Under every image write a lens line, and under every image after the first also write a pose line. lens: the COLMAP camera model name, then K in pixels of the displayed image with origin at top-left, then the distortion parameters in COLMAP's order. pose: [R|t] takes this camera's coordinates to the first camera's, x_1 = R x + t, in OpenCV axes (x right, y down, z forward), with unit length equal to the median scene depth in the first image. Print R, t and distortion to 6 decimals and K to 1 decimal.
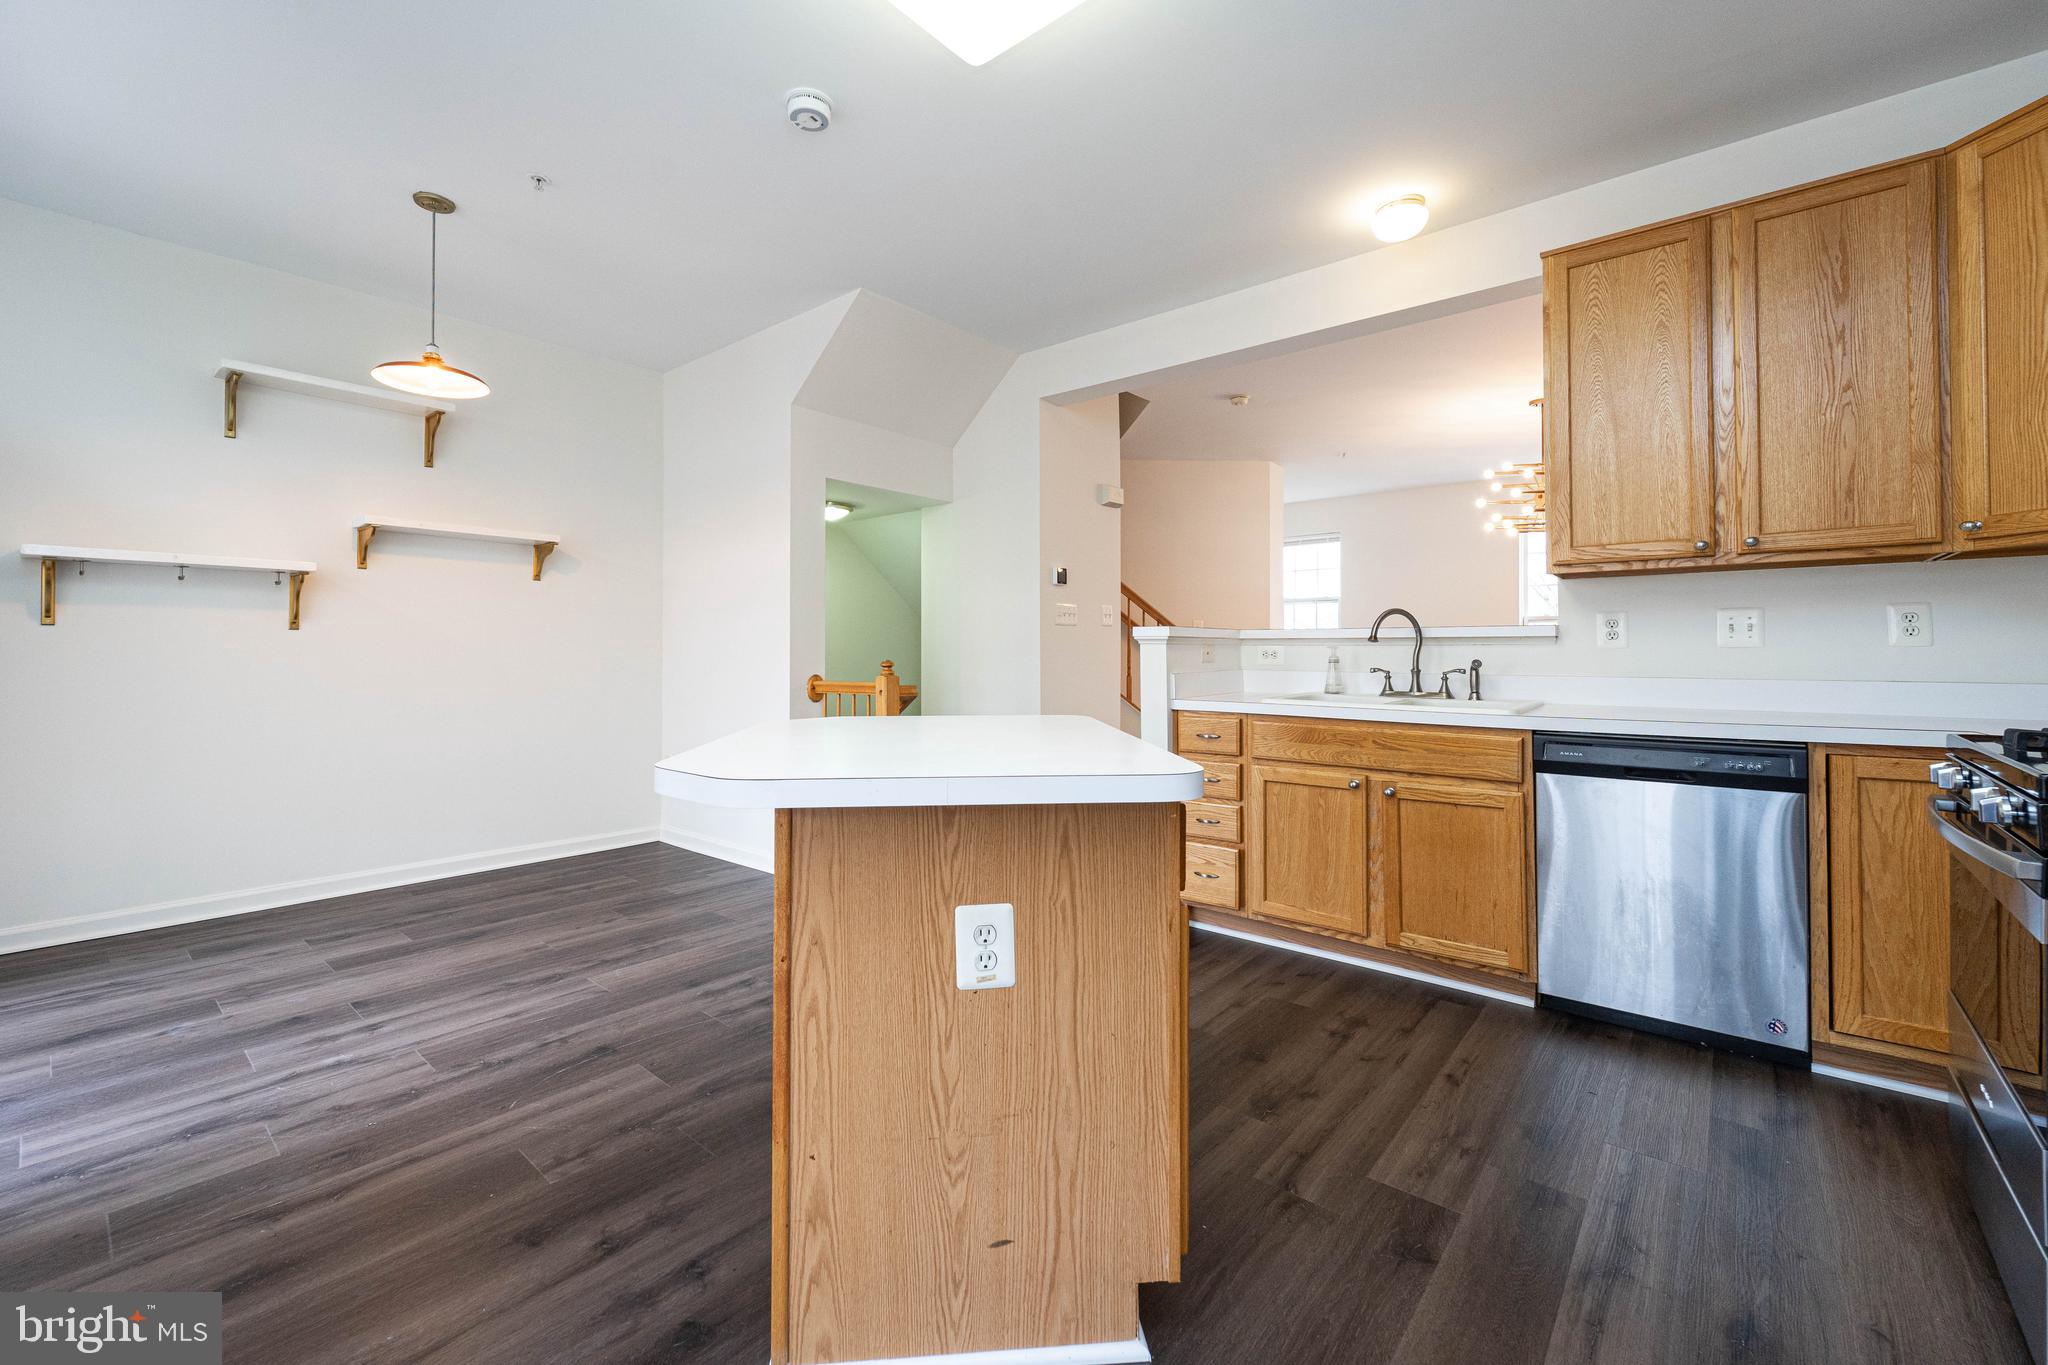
lens RADIAL K [[840.7, 0, 1021.0], [0, 840.7, 638.5], [0, 0, 1]] dist [0.000338, -0.000198]
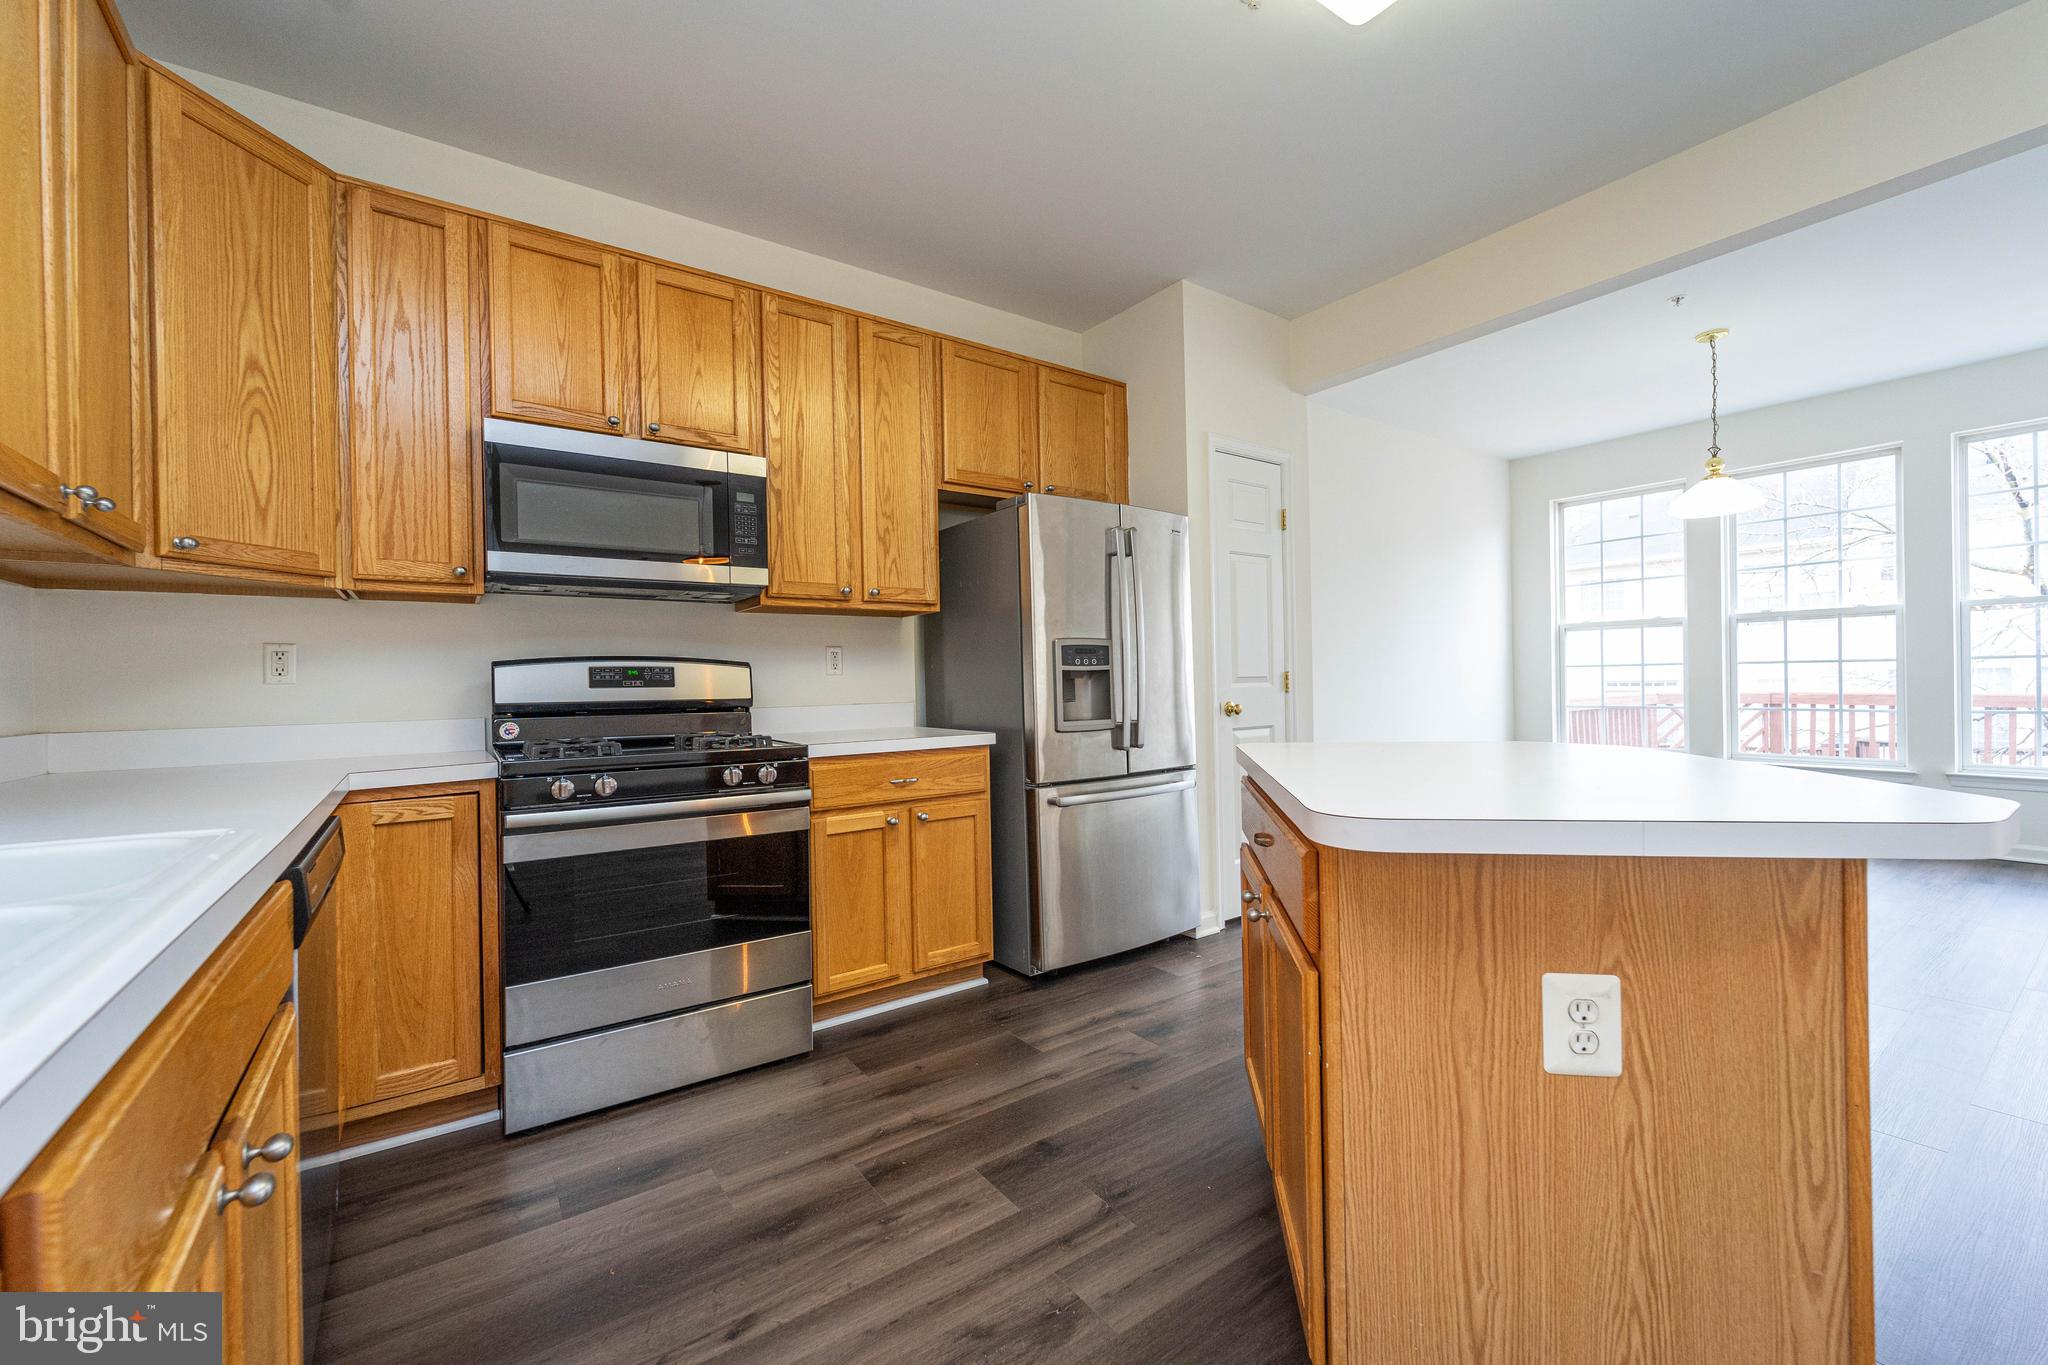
lens RADIAL K [[814.4, 0, 1027.7], [0, 814.4, 682.7], [0, 0, 1]] dist [-0.000577, -0.000314]
pose [[-0.969360, 0.016570, 0.245084, 0.116585], [0.013810, 0.999820, -0.012977, 0.026688], [-0.245255, -0.009195, -0.969415, 1.406702]]
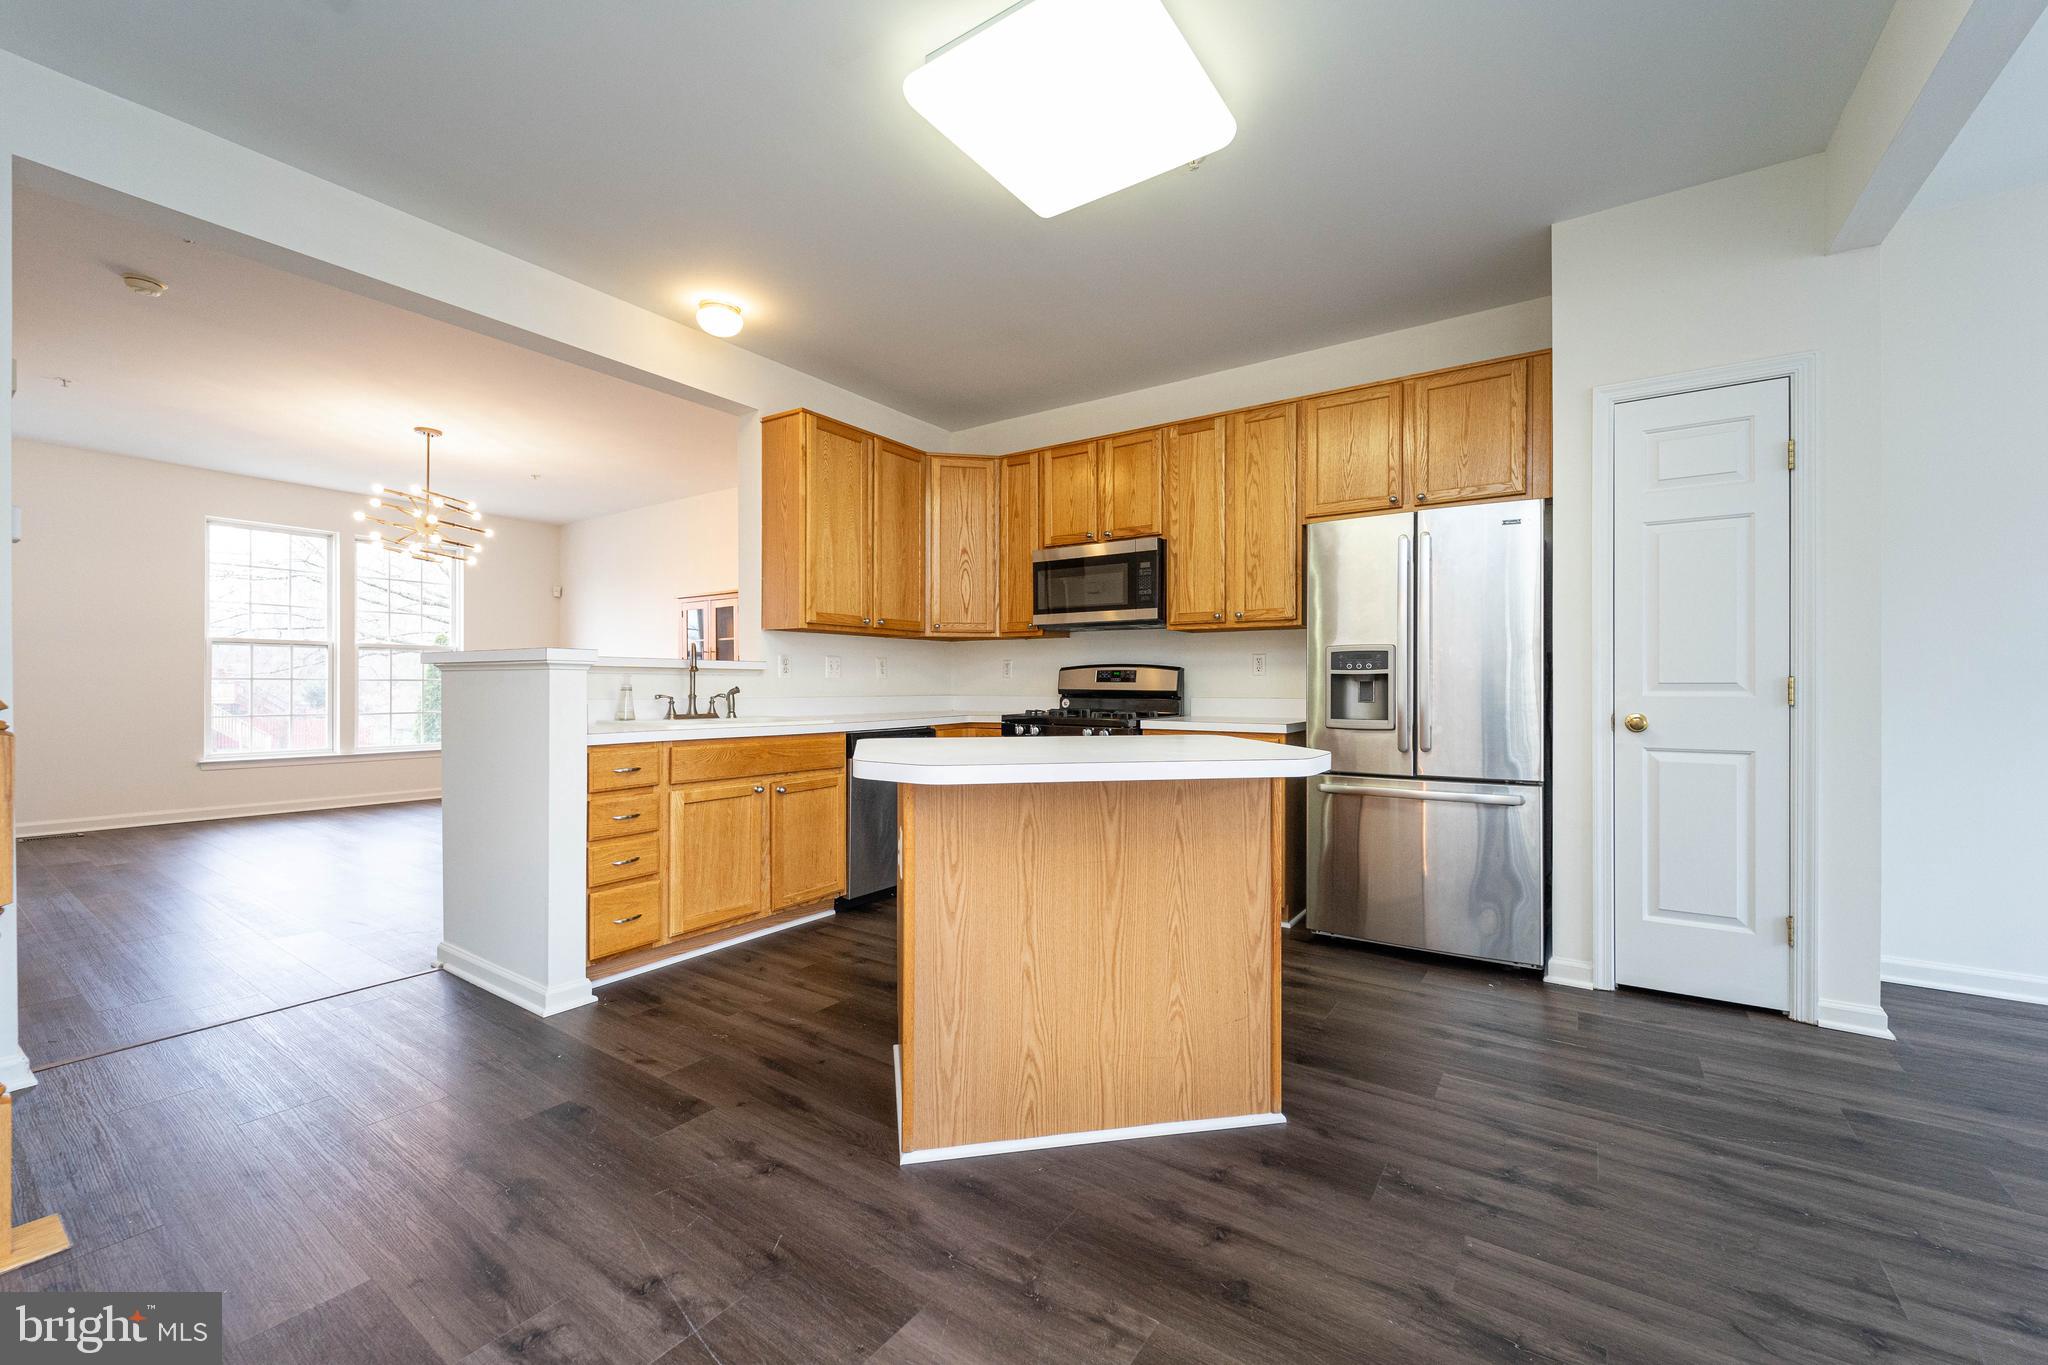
lens RADIAL K [[814.4, 0, 1027.7], [0, 814.4, 682.7], [0, 0, 1]] dist [-0.000577, -0.000314]
pose [[-0.102334, -0.000762, 0.994750, -0.959246], [-0.016676, 0.999860, -0.000950, 0.018091], [-0.994610, -0.016685, -0.102332, 0.874787]]
